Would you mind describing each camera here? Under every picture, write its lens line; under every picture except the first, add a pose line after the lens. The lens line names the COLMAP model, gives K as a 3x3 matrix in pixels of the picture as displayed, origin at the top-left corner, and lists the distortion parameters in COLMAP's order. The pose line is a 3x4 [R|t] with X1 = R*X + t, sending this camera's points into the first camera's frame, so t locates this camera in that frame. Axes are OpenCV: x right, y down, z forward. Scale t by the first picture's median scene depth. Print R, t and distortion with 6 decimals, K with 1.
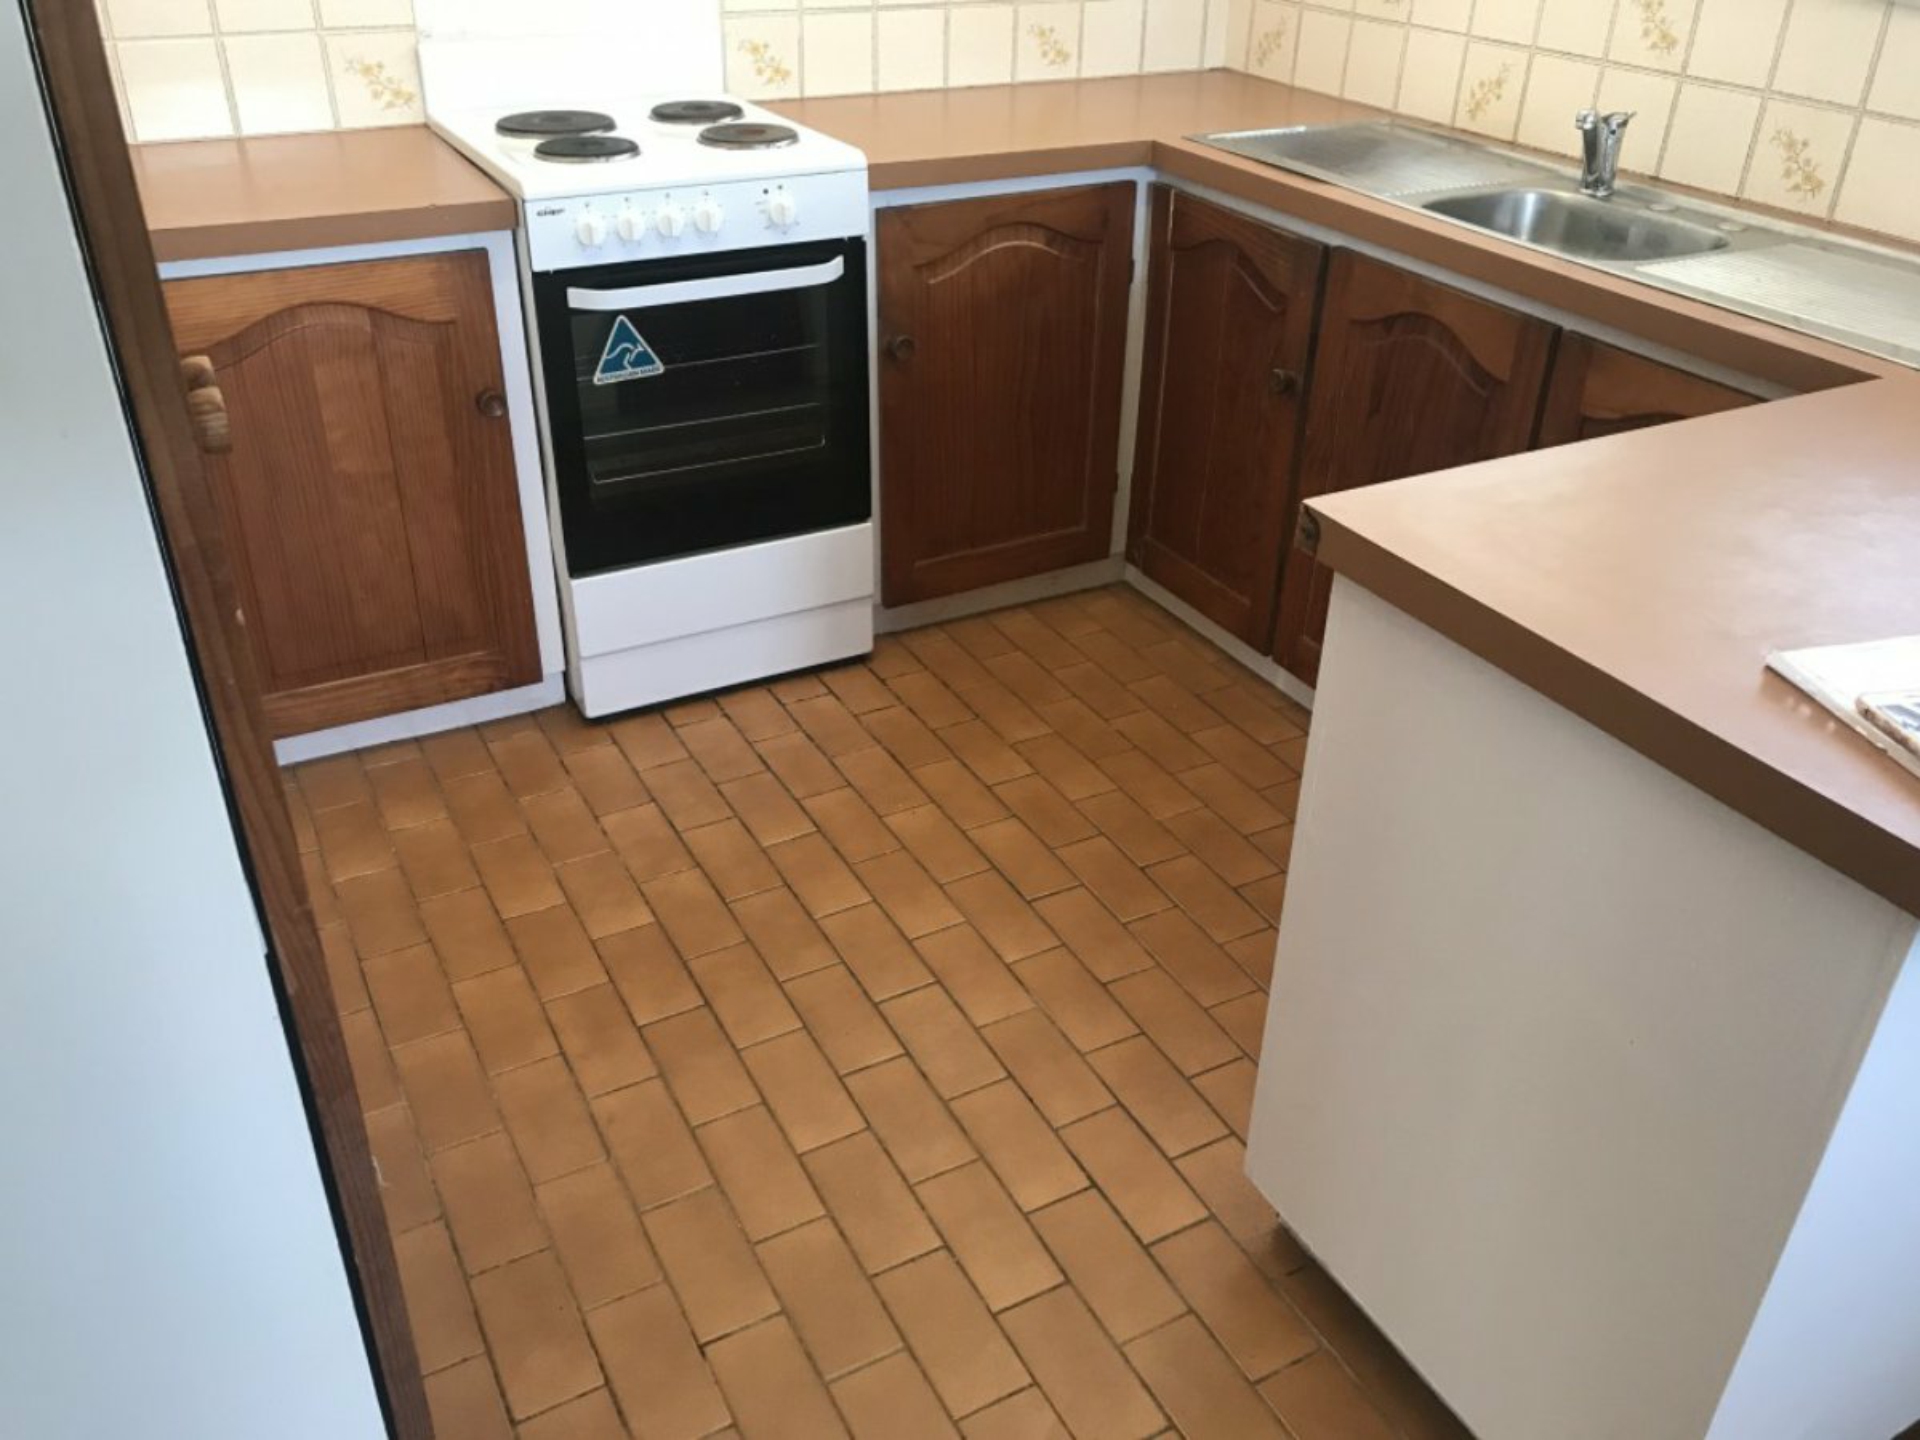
lens RADIAL K [[1575.7, 0, 967.7], [0, 1575.7, 726.6], [0, 0, 1]] dist [0.025085, -0.027278]
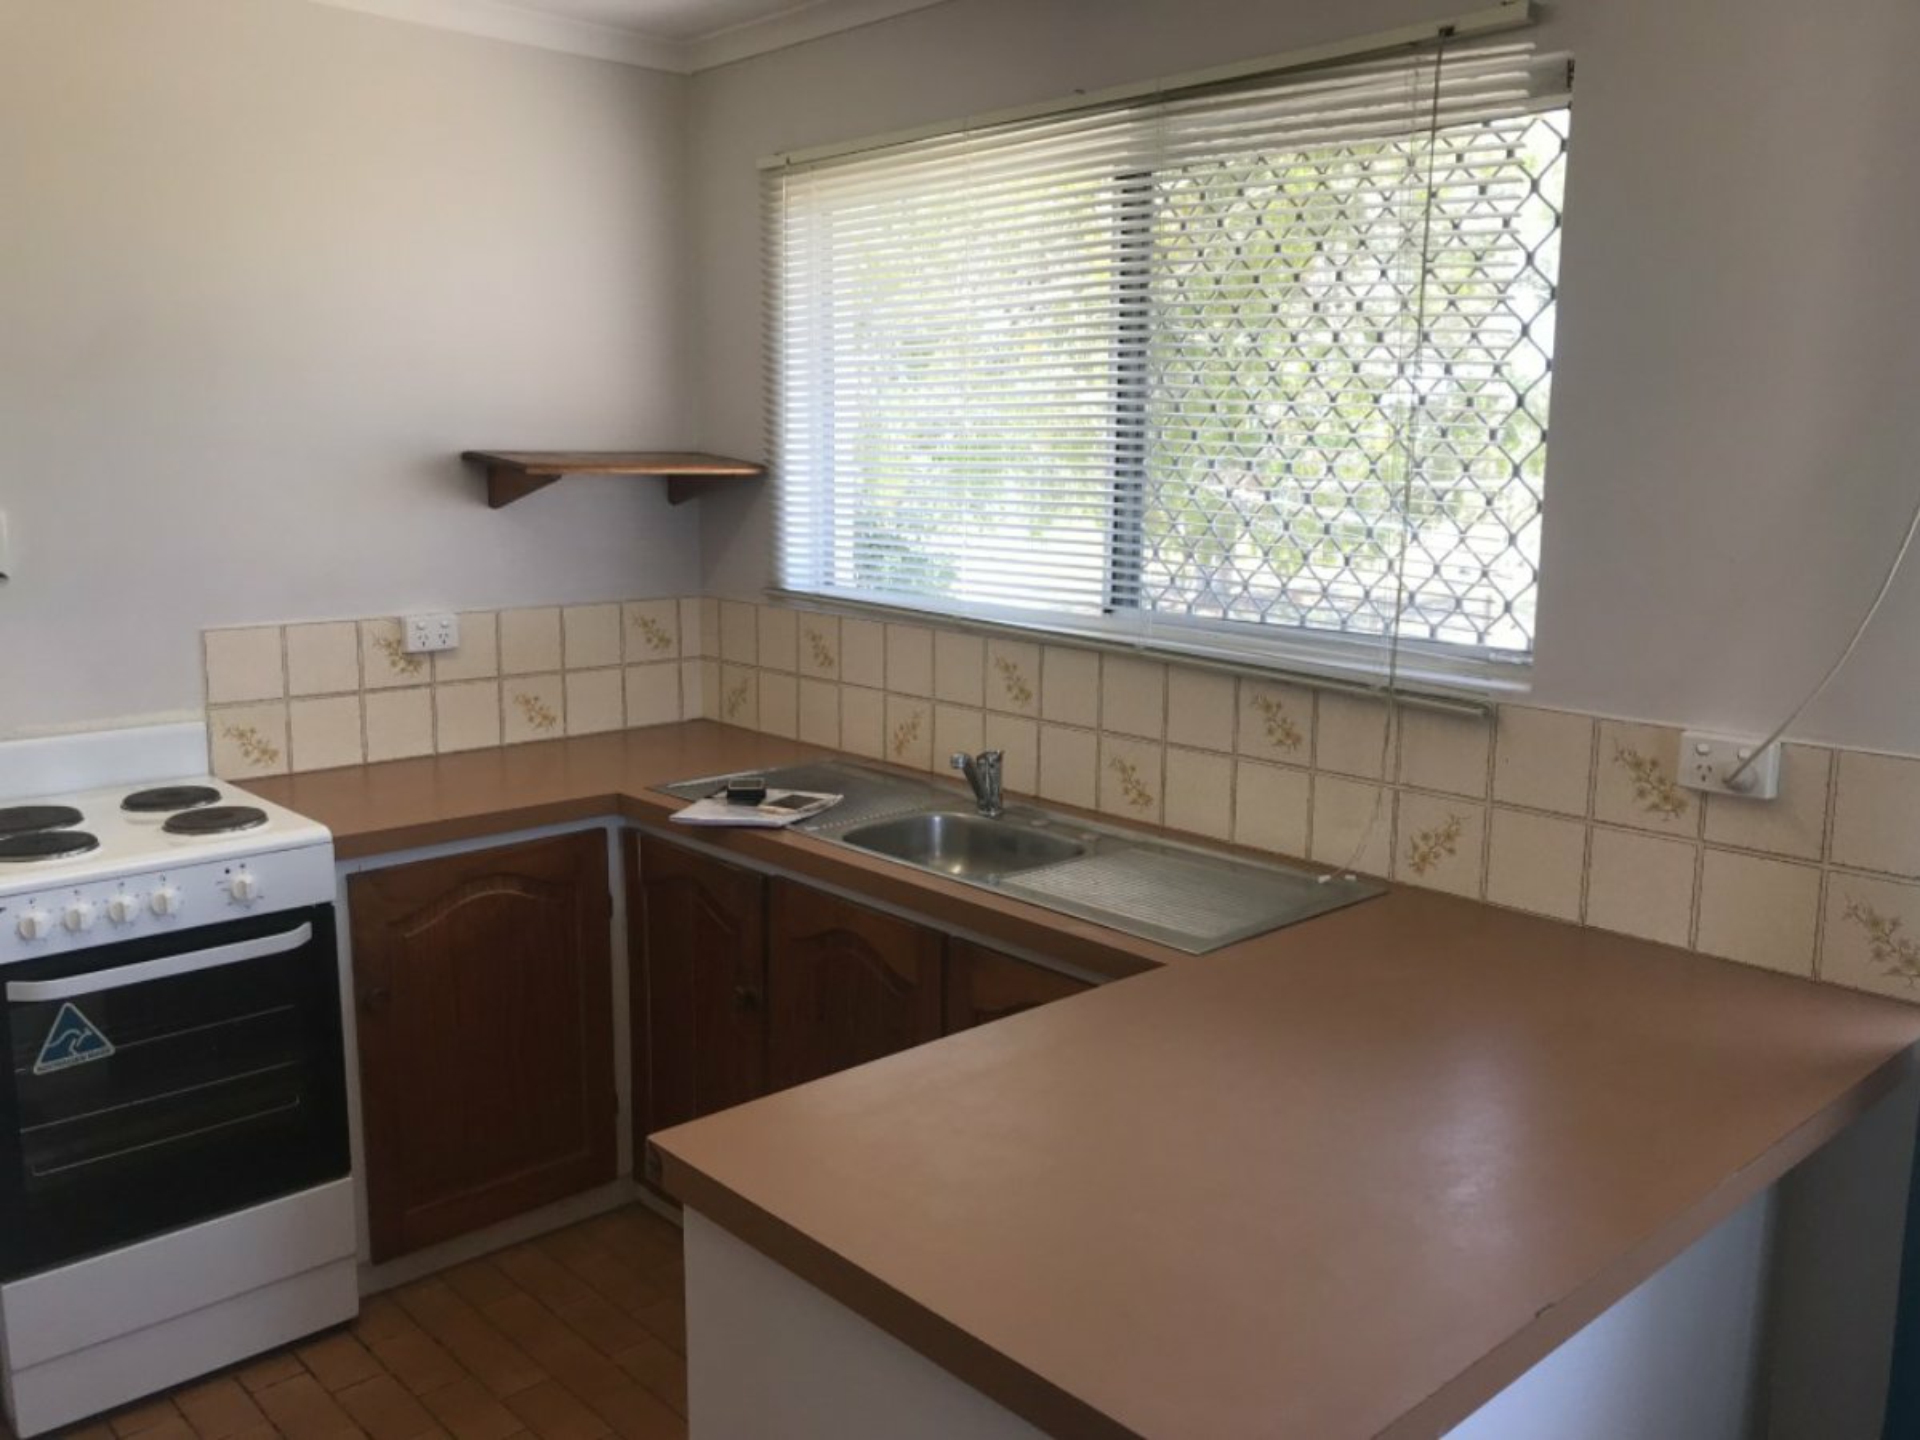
lens RADIAL K [[1575.7, 0, 959.5], [0, 1575.7, 701.8], [0, 0, 1]] dist [0.025085, -0.027278]
pose [[0.966919, -0.055443, 0.248984, 0.078594], [0.144178, 0.924008, -0.354150, 0.000561], [-0.210428, 0.378333, 0.901435, -0.084994]]
